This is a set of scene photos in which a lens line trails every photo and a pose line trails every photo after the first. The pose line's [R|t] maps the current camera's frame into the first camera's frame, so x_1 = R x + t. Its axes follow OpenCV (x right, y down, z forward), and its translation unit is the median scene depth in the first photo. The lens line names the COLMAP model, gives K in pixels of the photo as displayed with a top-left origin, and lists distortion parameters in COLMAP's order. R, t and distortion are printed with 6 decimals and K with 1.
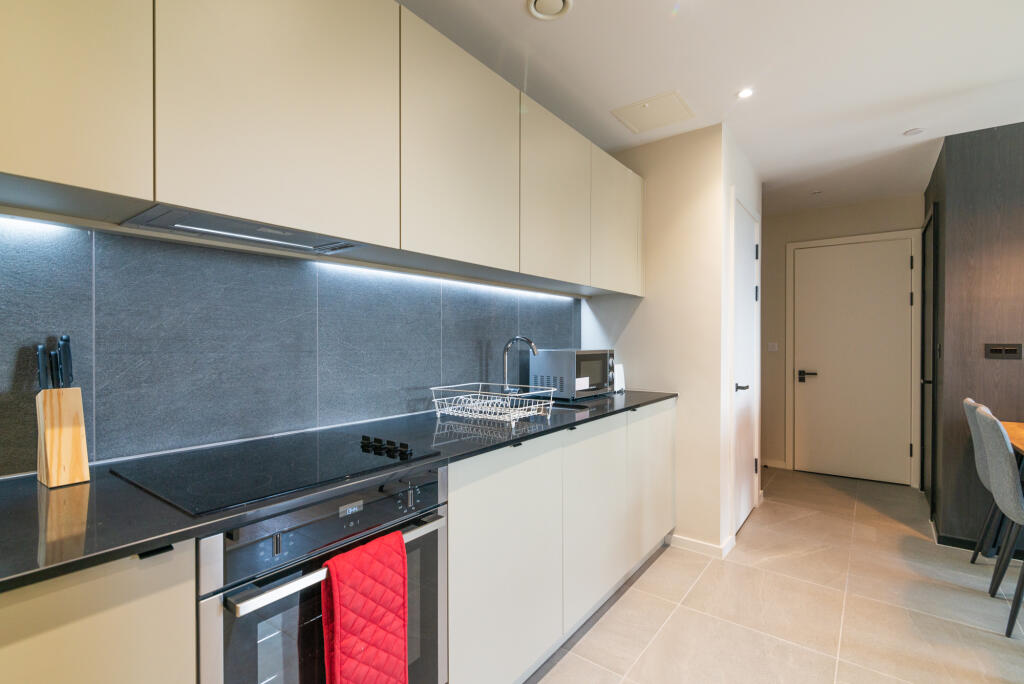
lens RADIAL K [[469.8, 0, 505.5], [0, 469.8, 342.9], [0, 0, 1]] dist [-0.006003, -0.000224]
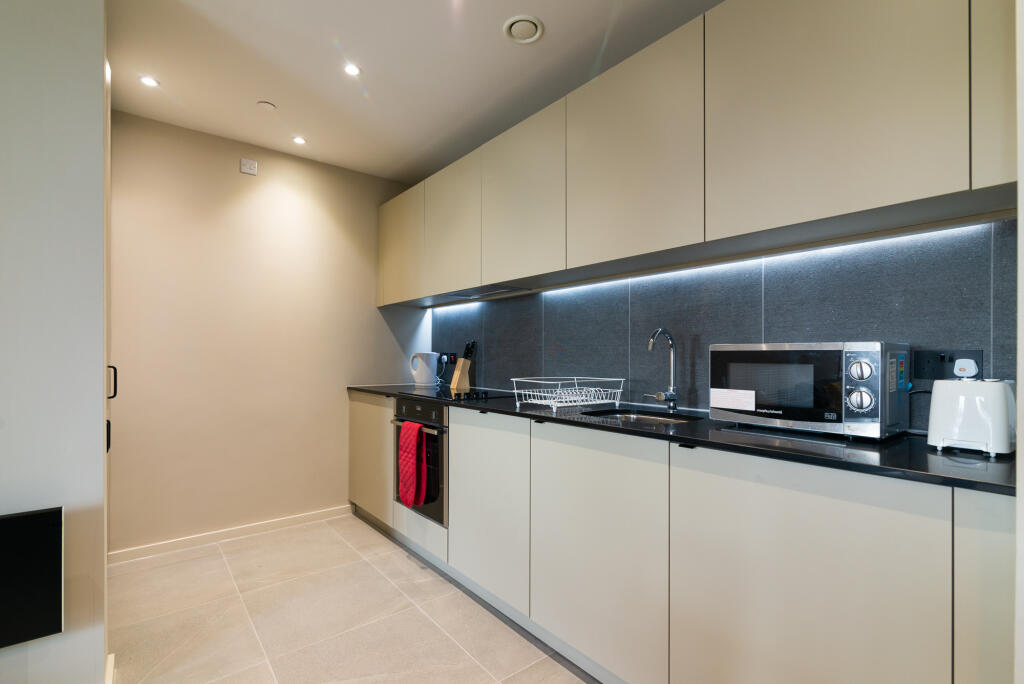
lens RADIAL K [[469.8, 0, 505.1], [0, 469.8, 351.4], [0, 0, 1]] dist [-0.006003, -0.000224]
pose [[-0.234410, -0.003870, -0.972130, 0.955498], [0.000840, 0.999991, -0.004184, 0.031149], [0.972138, -0.001797, -0.234404, 0.992885]]
